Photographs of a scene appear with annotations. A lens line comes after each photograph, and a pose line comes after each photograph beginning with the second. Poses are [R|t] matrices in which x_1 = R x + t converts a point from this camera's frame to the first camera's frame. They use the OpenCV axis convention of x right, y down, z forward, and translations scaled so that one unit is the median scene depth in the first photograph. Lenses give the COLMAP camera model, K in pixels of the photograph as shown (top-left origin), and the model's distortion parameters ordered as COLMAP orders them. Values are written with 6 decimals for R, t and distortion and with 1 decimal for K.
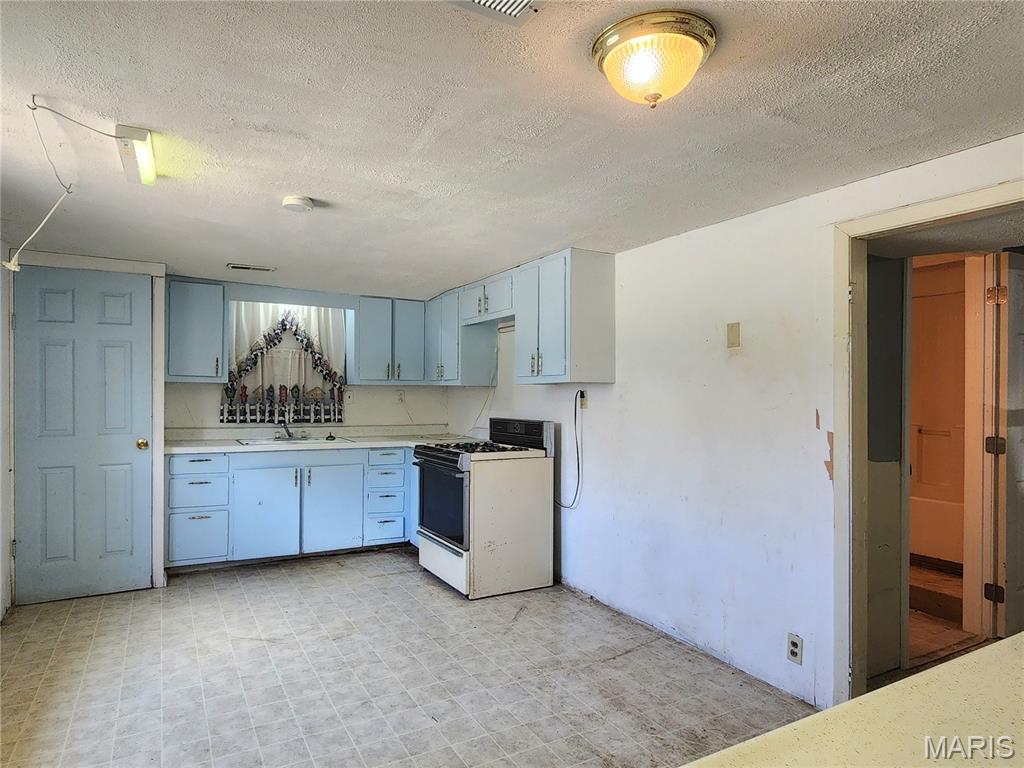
lens RADIAL K [[627.6, 0, 510.5], [0, 627.6, 390.4], [0, 0, 1]] dist [-0.003339, 0.000438]
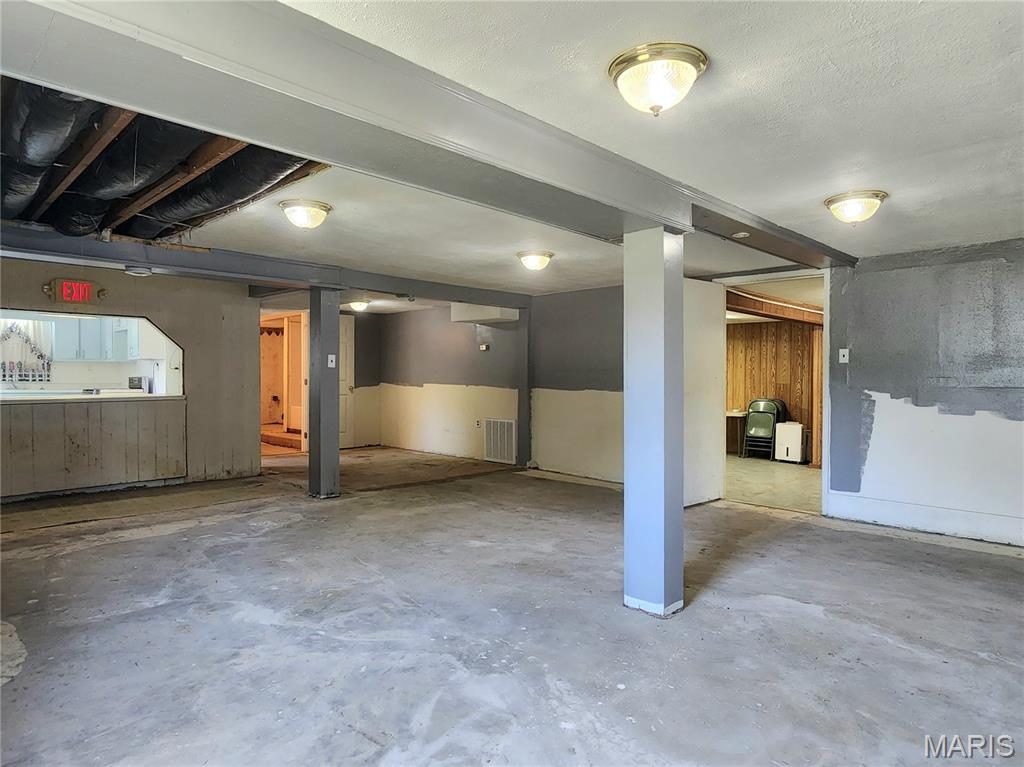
lens RADIAL K [[627.6, 0, 514.1], [0, 627.6, 381.2], [0, 0, 1]] dist [-0.003339, 0.000438]
pose [[0.959977, -0.003248, 0.280062, 1.273183], [-0.000061, 0.999930, 0.011805, 0.067034], [-0.280080, -0.011349, 0.959909, -2.798605]]
